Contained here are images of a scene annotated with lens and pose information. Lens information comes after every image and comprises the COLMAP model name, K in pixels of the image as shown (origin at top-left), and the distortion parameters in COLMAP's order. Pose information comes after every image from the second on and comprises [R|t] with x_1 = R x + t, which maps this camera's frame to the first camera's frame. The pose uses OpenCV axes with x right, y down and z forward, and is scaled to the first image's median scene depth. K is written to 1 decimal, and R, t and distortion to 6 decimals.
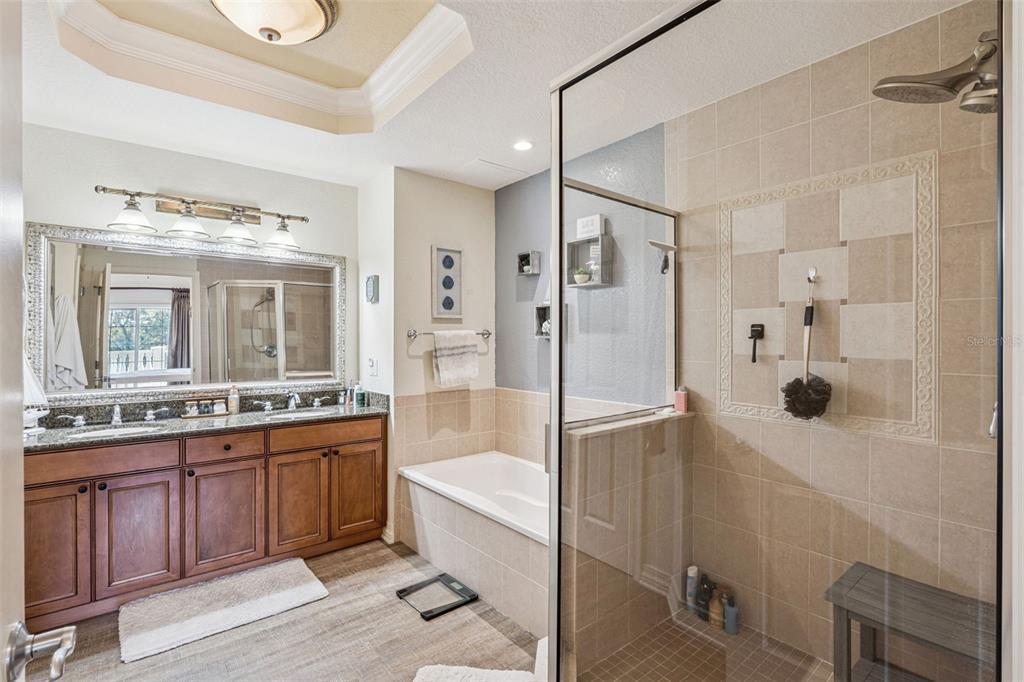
lens RADIAL K [[474.3, 0, 516.9], [0, 474.3, 339.5], [0, 0, 1]] dist [-0.003584, -0.000293]
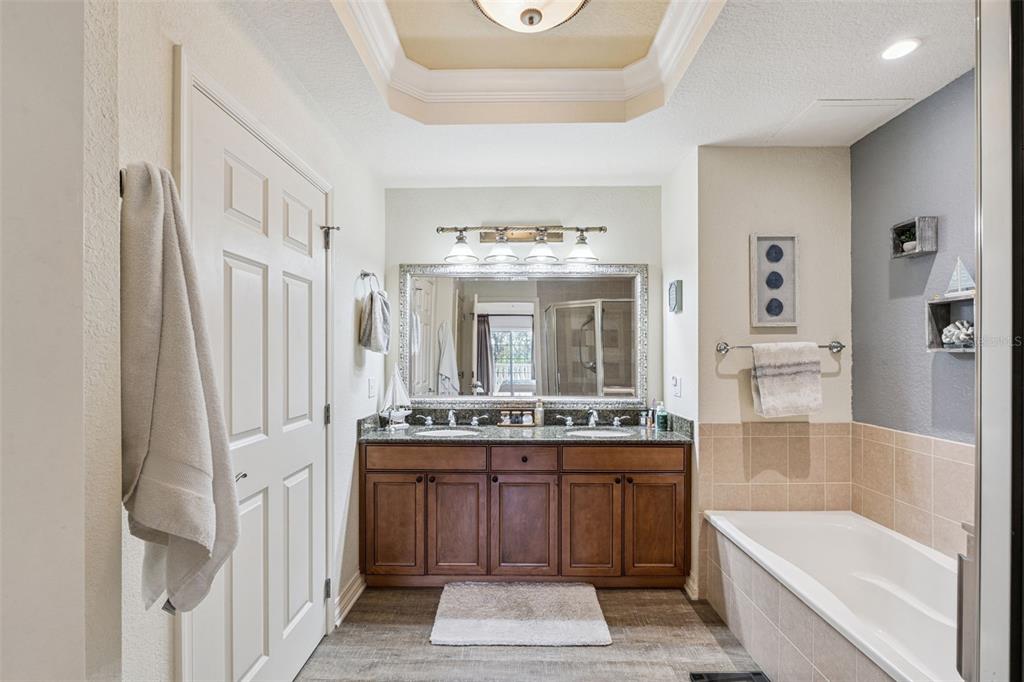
lens RADIAL K [[459.7, 0, 511.1], [0, 459.7, 354.7], [0, 0, 1]] dist [-0.004378, -0.000038]
pose [[0.763558, -0.001123, -0.645738, 0.009856], [-0.000294, 0.999998, -0.002086, 0.001965], [0.645739, 0.001782, 0.763556, 0.184551]]
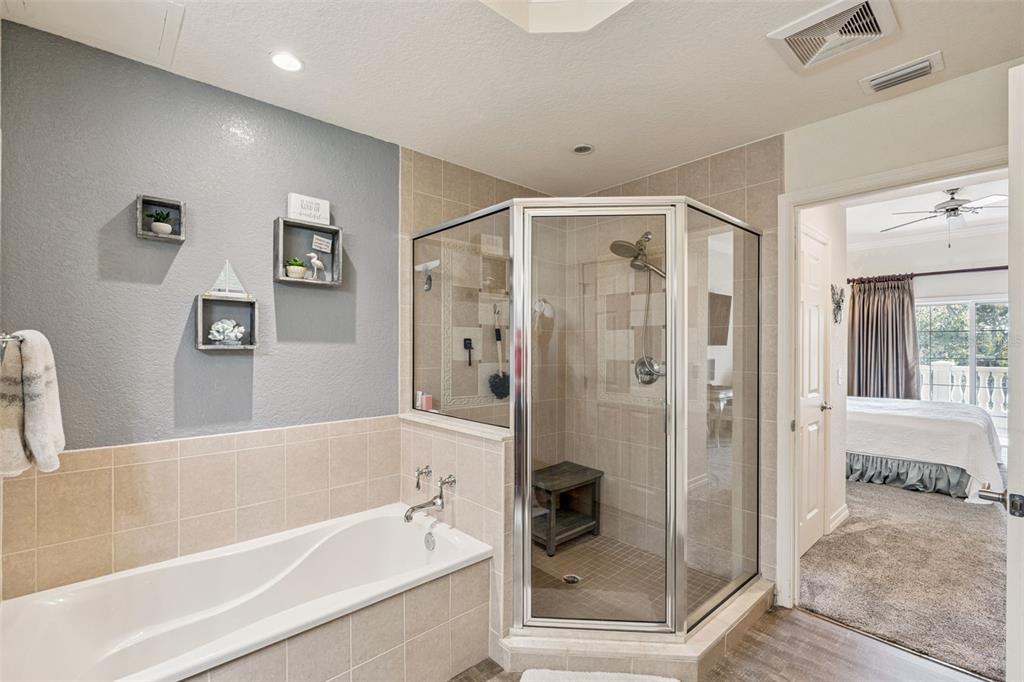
lens RADIAL K [[459.7, 0, 511.1], [0, 459.7, 354.7], [0, 0, 1]] dist [-0.004378, -0.000038]
pose [[-0.043844, -0.011468, 0.998973, -0.585776], [0.004238, 0.999923, 0.011665, -0.000293], [-0.999029, 0.004745, -0.043792, 0.649625]]
